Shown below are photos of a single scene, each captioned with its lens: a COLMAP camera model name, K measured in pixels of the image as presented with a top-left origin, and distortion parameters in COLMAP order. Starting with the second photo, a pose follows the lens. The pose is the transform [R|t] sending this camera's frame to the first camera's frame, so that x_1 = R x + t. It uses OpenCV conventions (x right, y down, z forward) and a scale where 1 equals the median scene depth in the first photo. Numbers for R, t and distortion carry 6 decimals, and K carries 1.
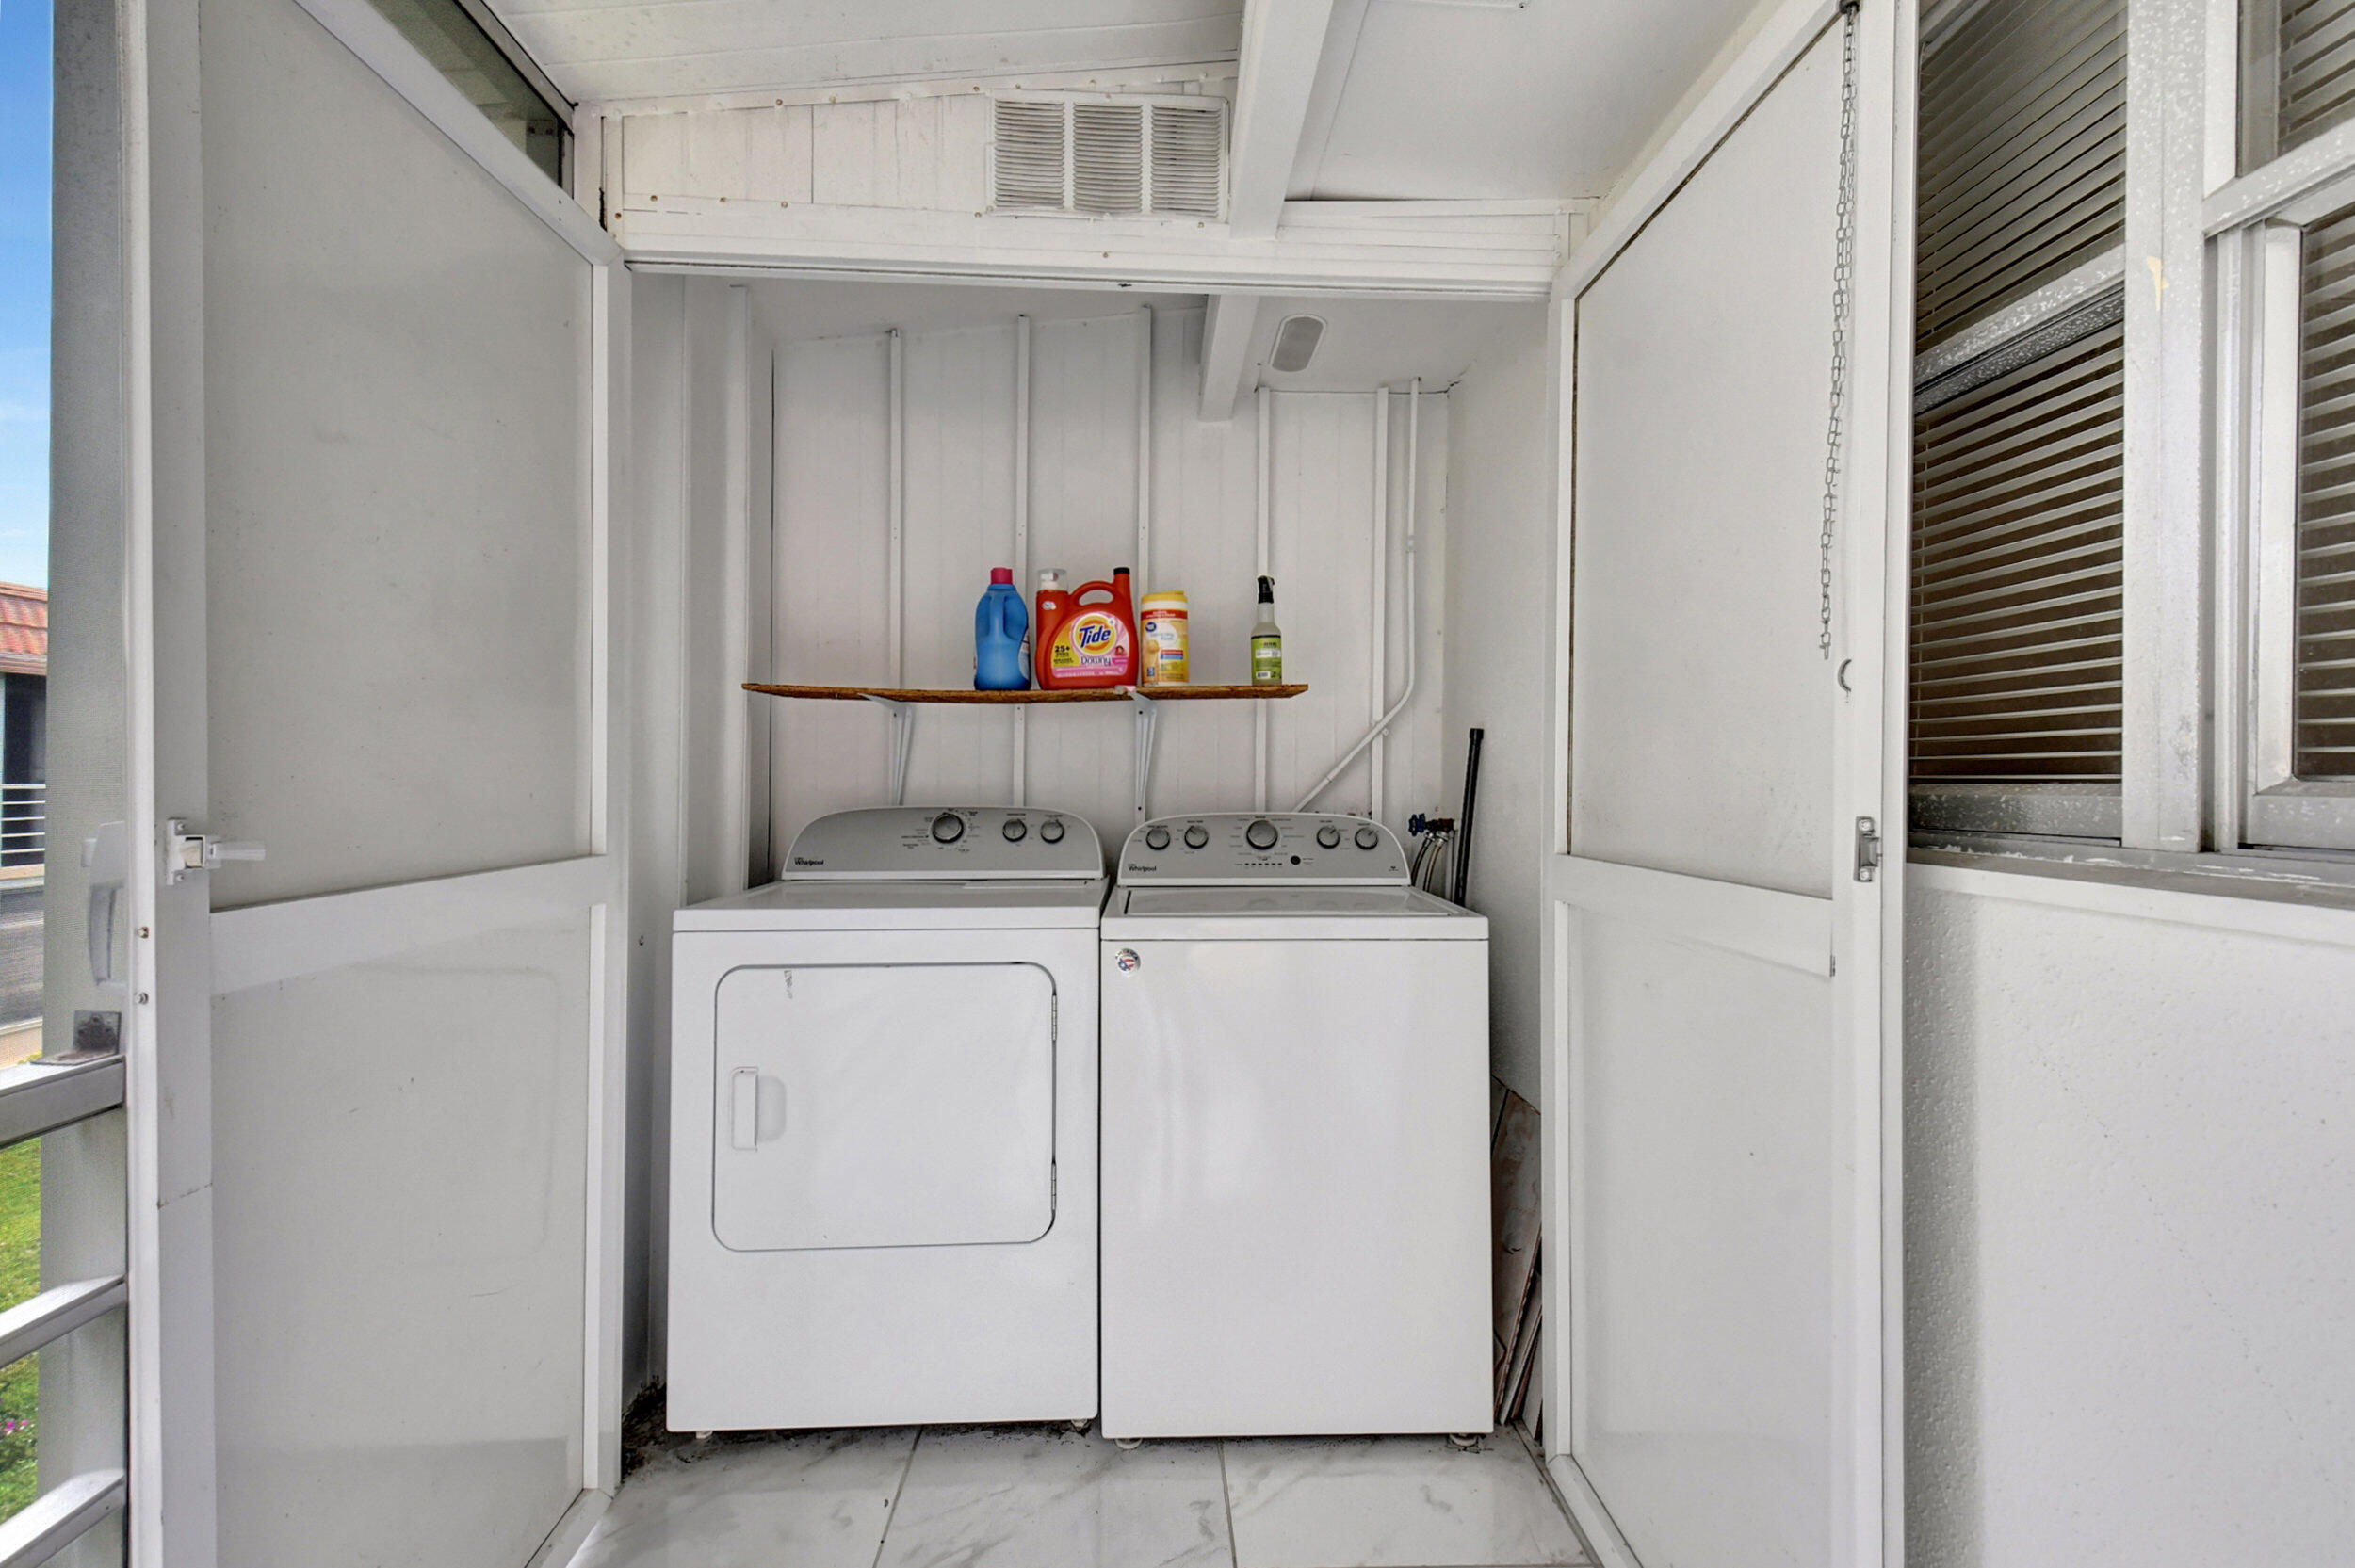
lens RADIAL K [[1021.3, 0, 1177.5], [0, 1021.3, 784.0], [0, 0, 1]] dist [0.000749, -0.000015]
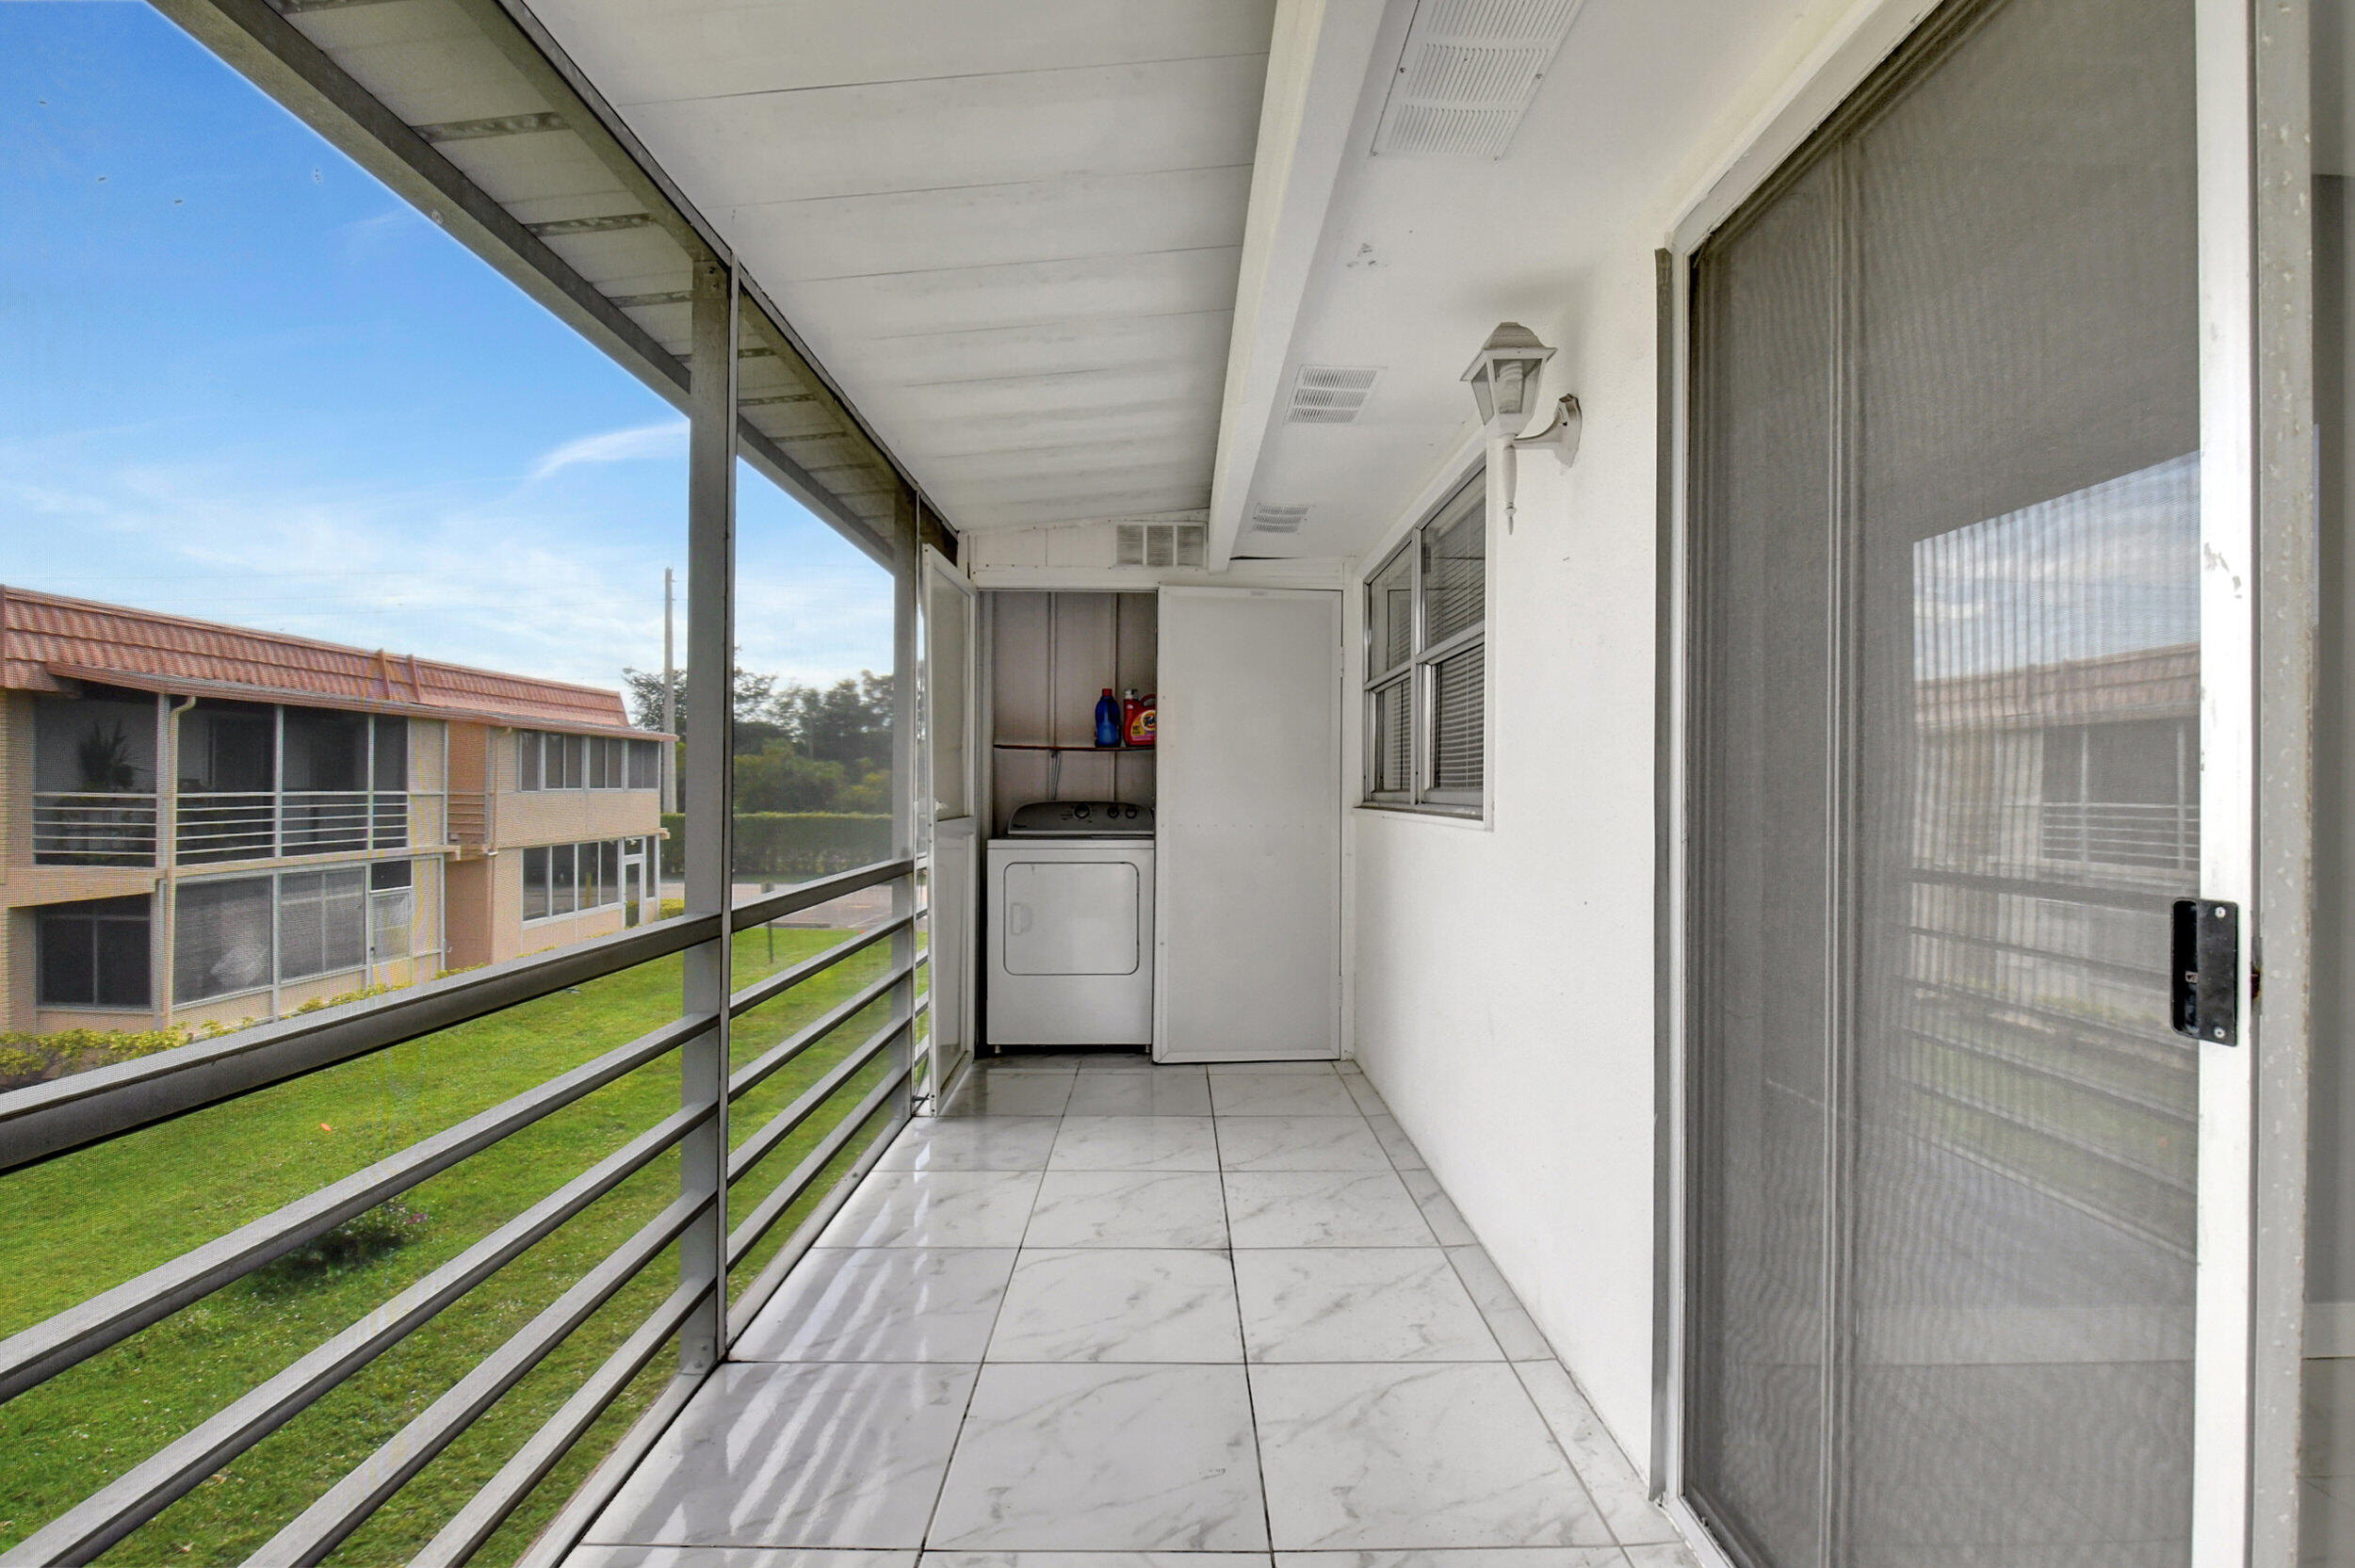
lens RADIAL K [[1021.3, 0, 1177.5], [0, 1021.3, 784.0], [0, 0, 1]] dist [0.000749, -0.000015]
pose [[0.999063, 0.005750, -0.042907, 0.087488], [-0.006298, 0.999900, -0.012630, 0.012772], [0.042830, 0.012888, 0.998999, -1.521679]]
